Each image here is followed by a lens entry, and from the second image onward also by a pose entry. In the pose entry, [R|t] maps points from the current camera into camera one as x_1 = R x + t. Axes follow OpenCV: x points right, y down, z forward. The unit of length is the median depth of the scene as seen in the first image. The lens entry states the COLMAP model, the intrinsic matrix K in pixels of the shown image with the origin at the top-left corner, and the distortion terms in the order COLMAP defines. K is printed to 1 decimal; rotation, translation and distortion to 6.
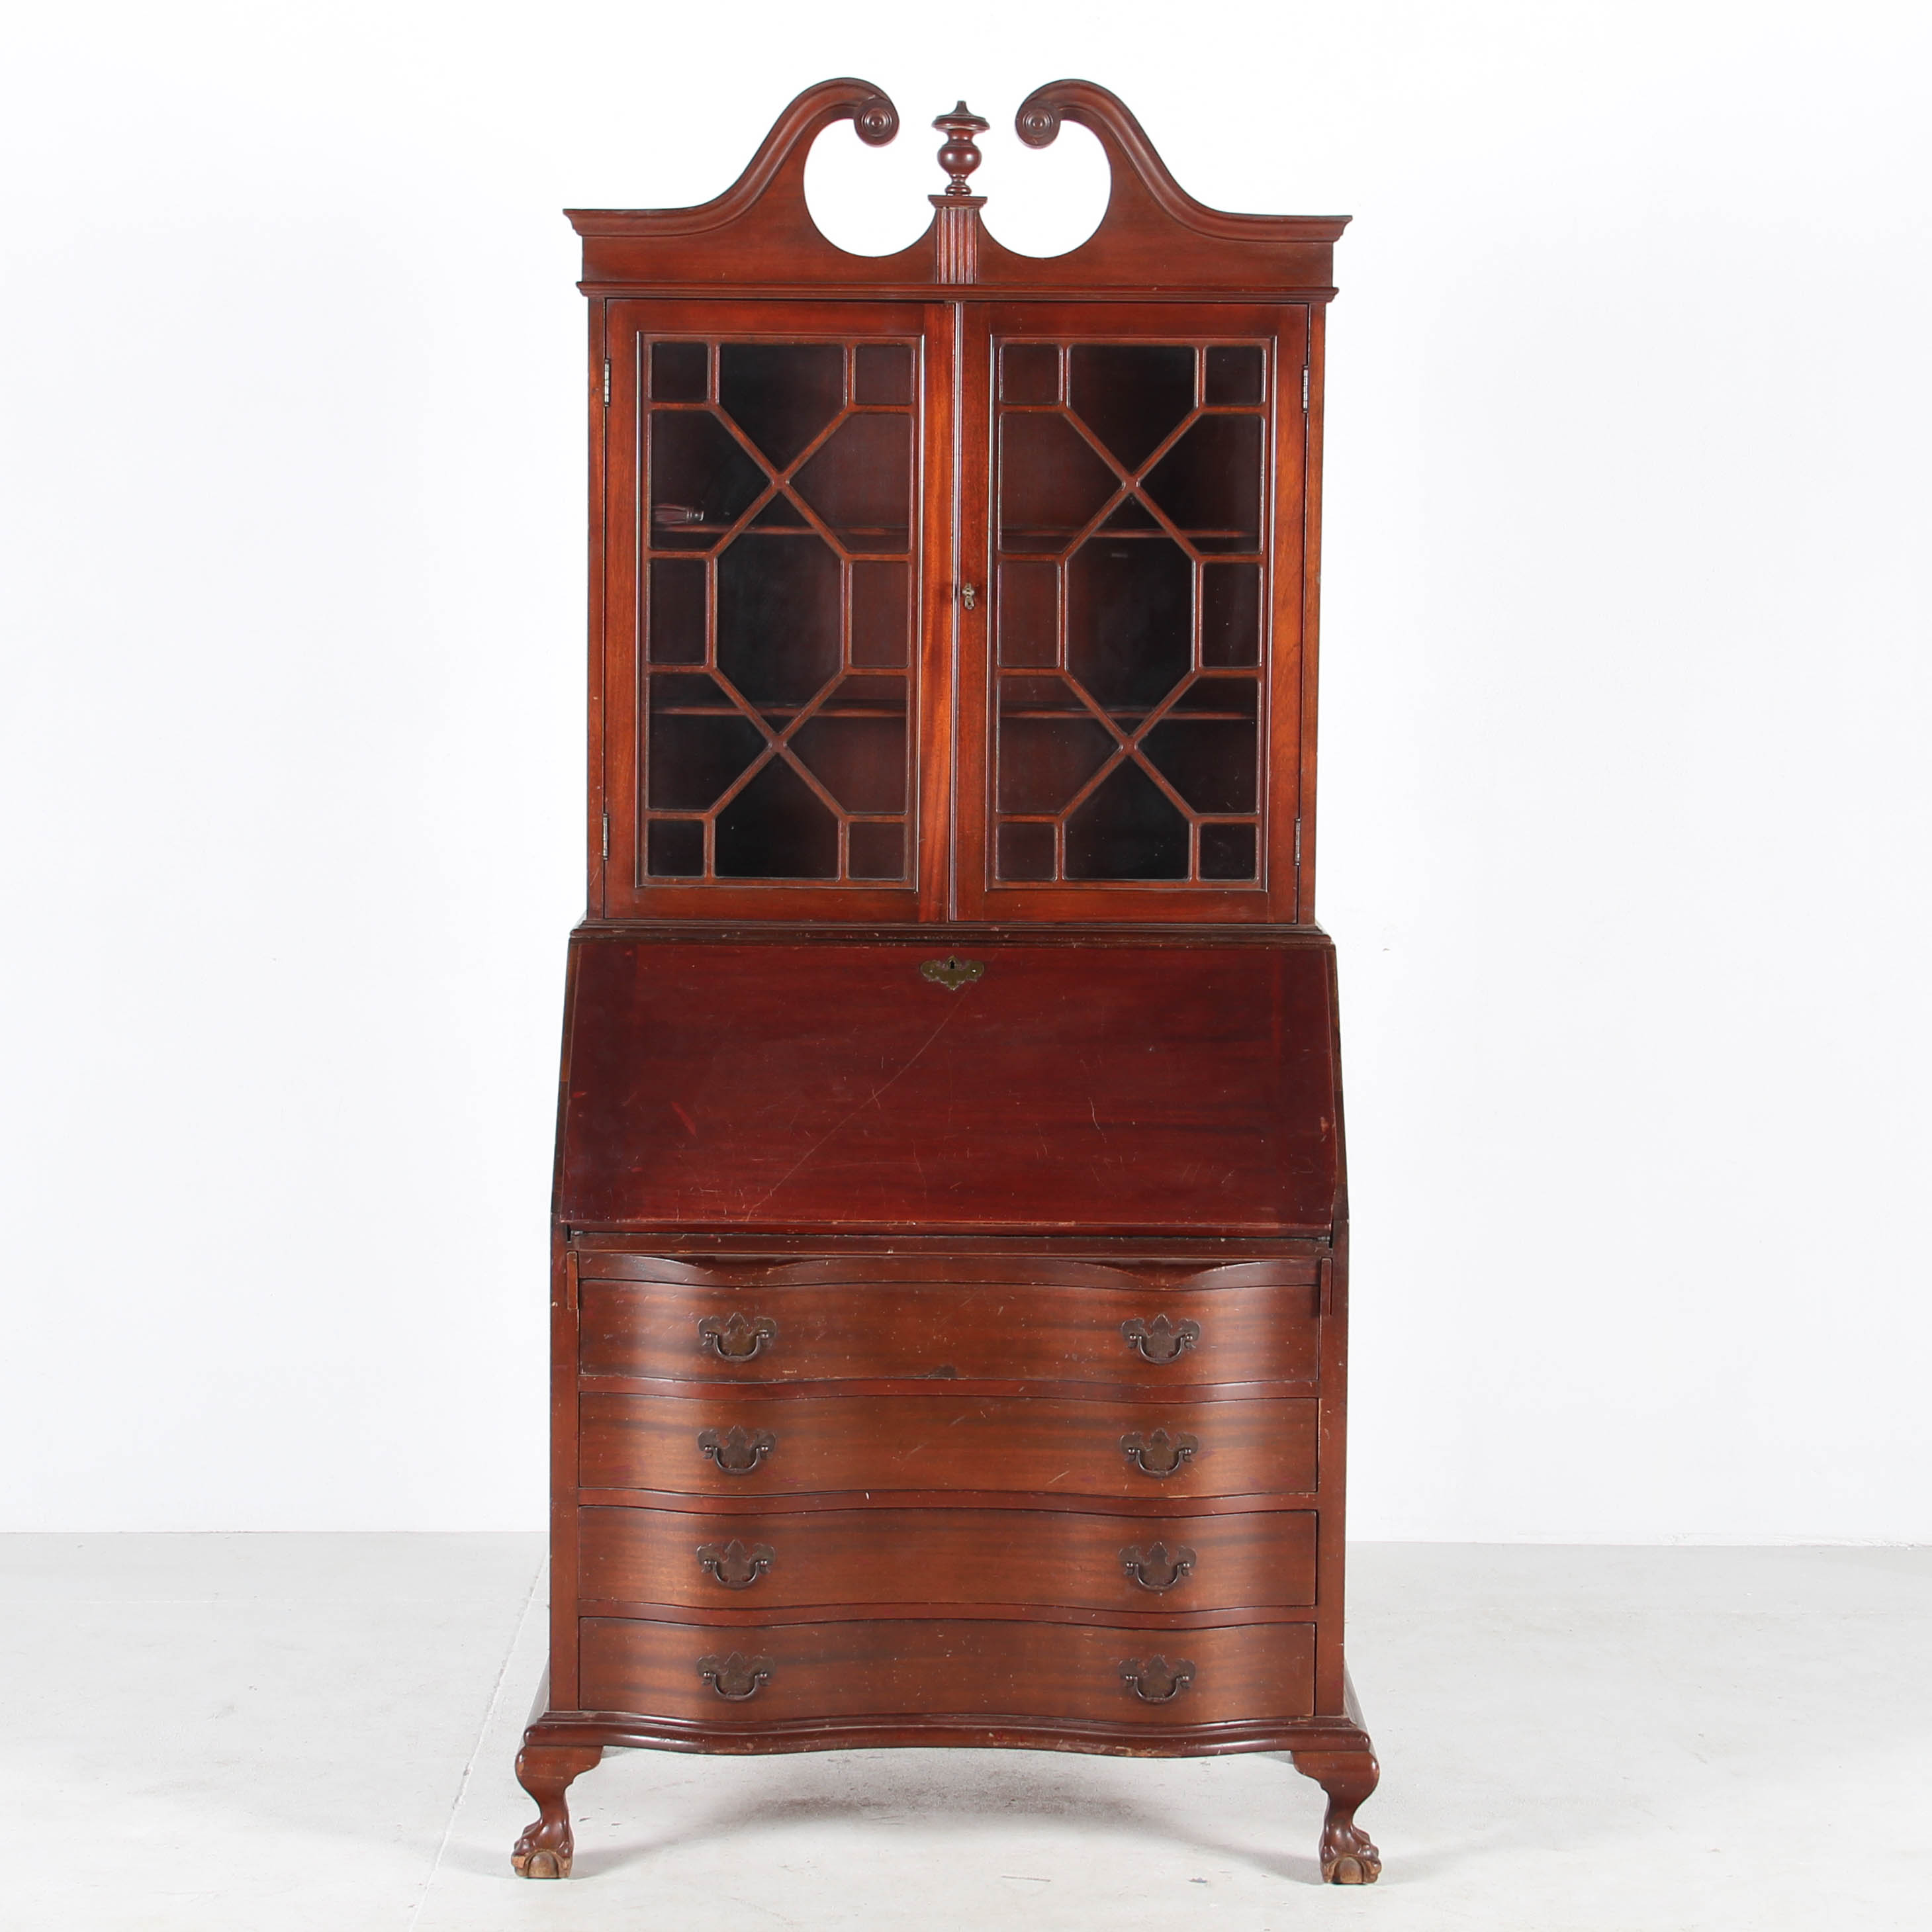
lens RADIAL K [[4444.8, 0, 939.9], [0, 4444.8, 901.9], [0, 0, 1]] dist [0.028480, 0.292331]
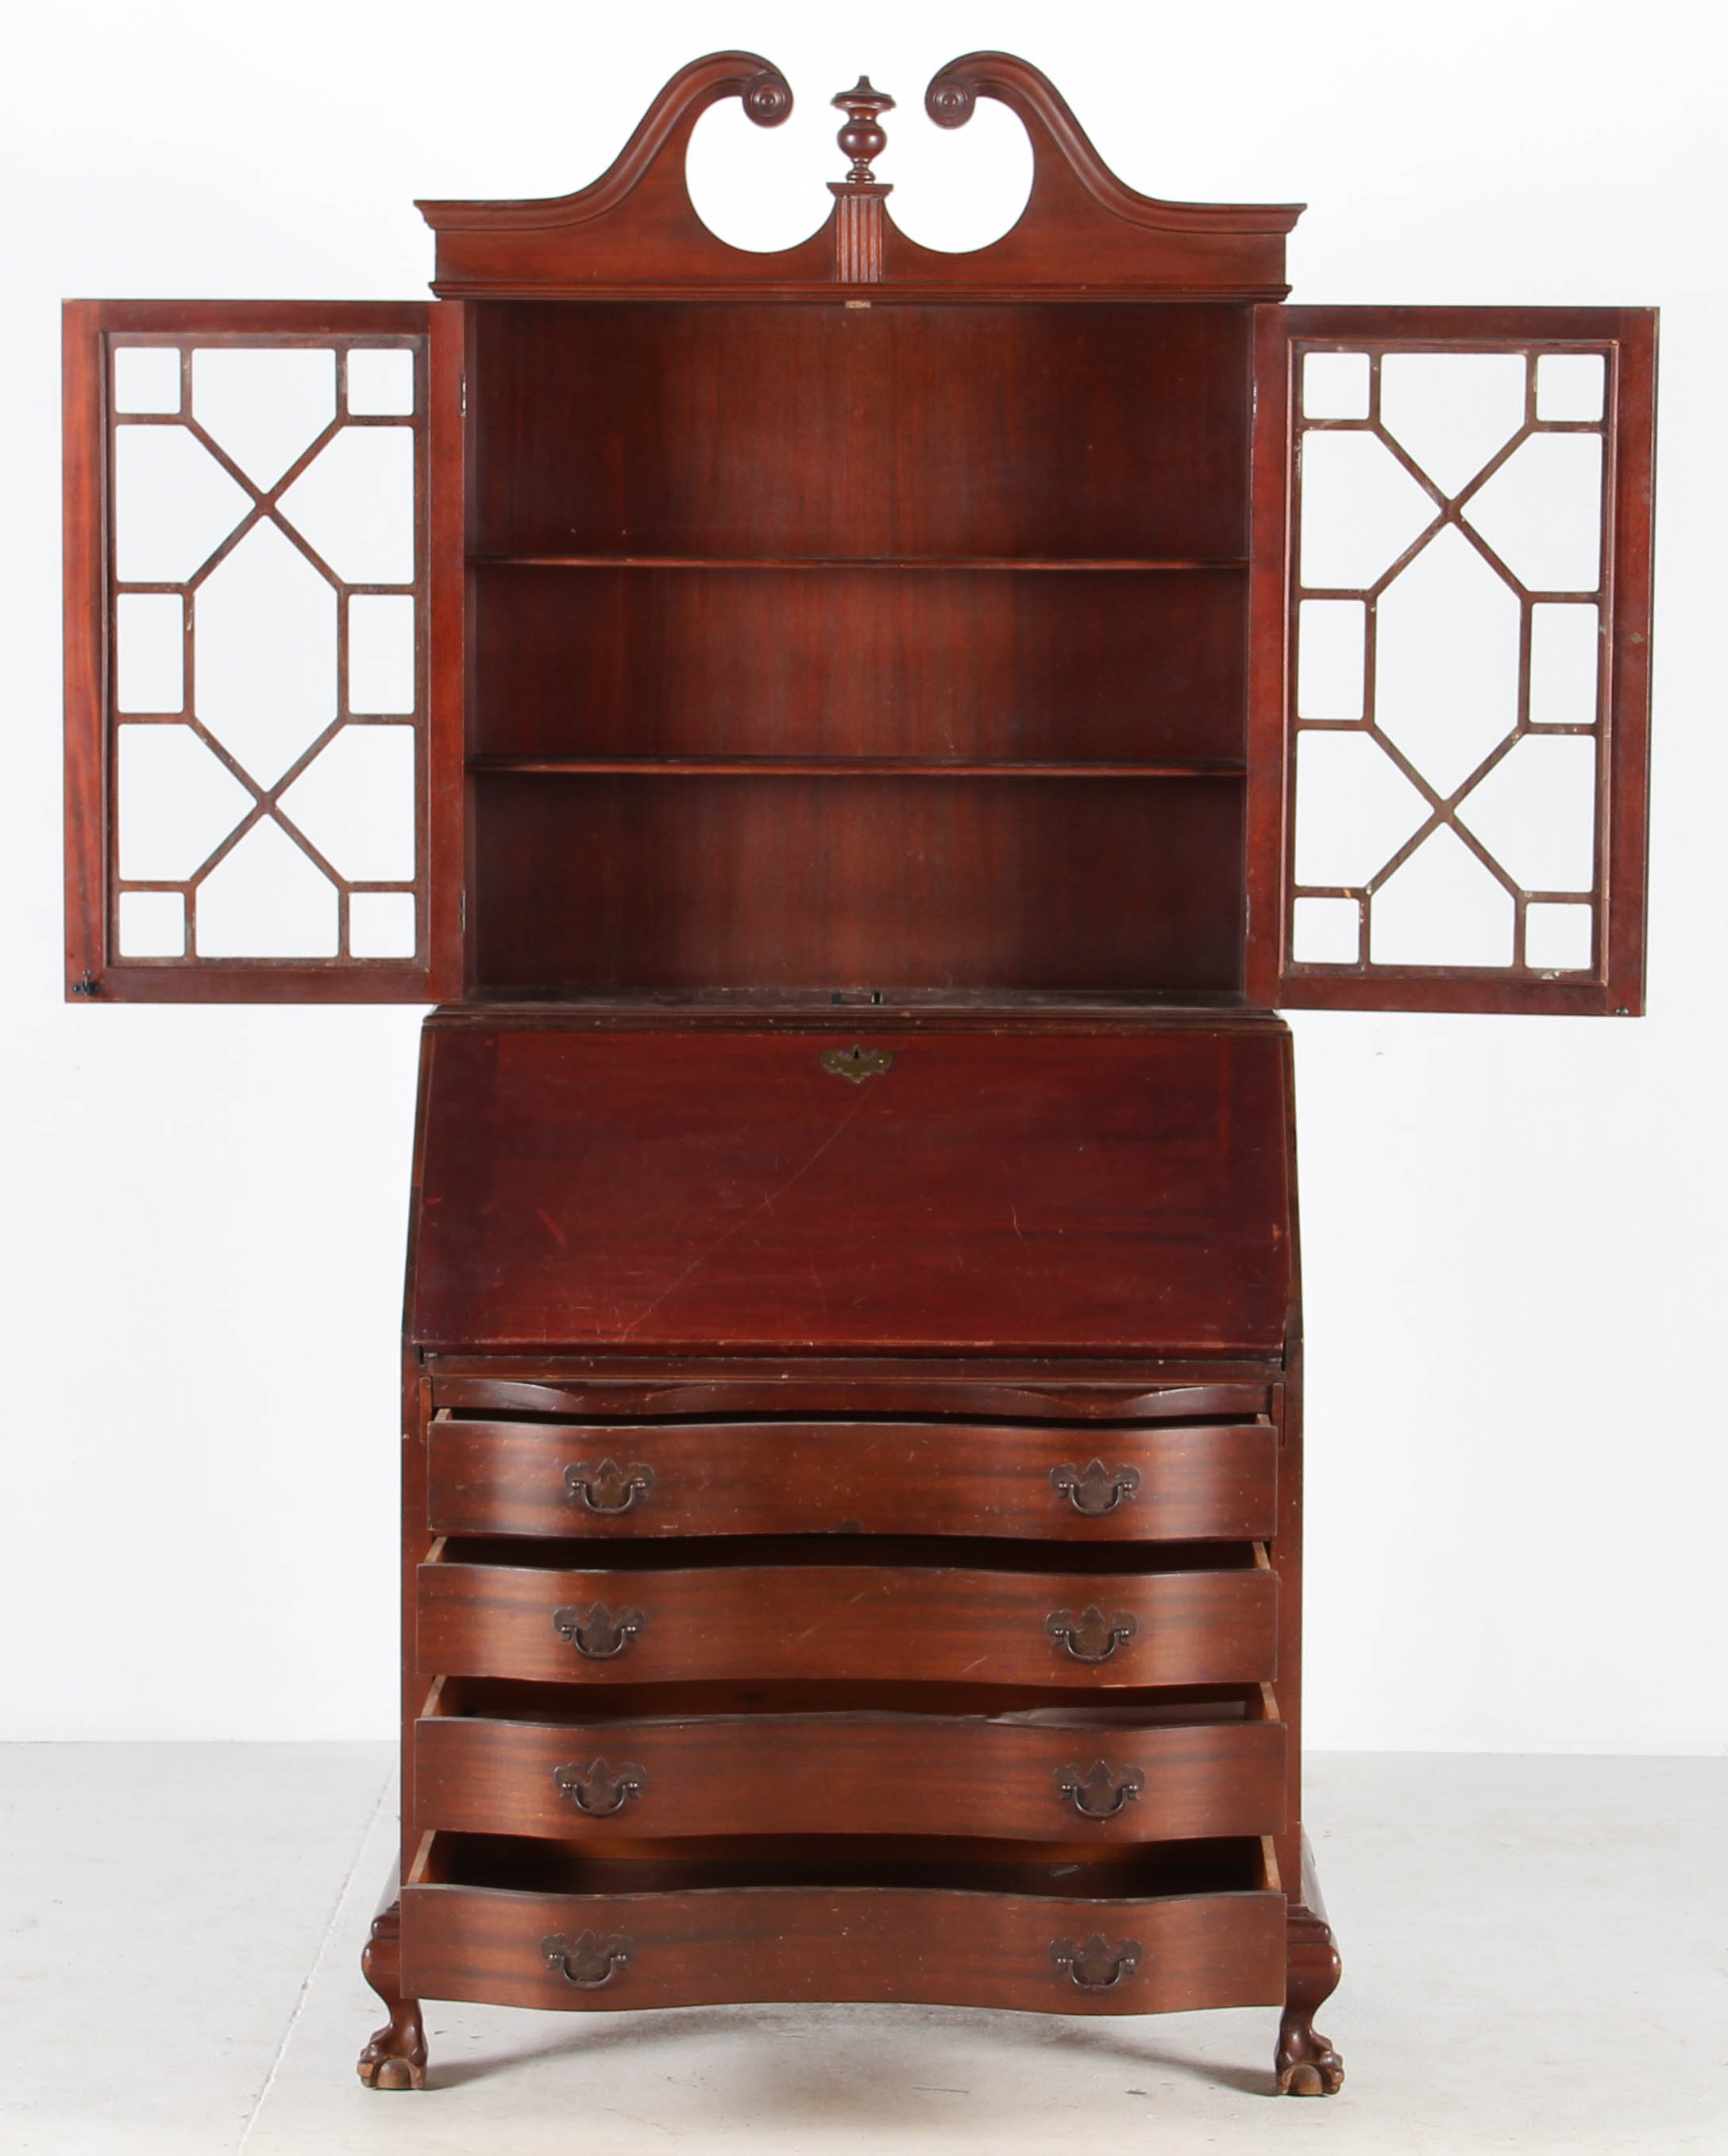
lens RADIAL K [[5986.8, 0, 838.9], [0, 5986.8, 1005.5], [0, 0, 1]] dist [0.079624, 0.509052]
pose [[0.999918, -0.002360, -0.012565, 0.014430], [0.002202, 0.999919, -0.012546, 0.019512], [0.012594, 0.012517, 0.999842, -0.188630]]
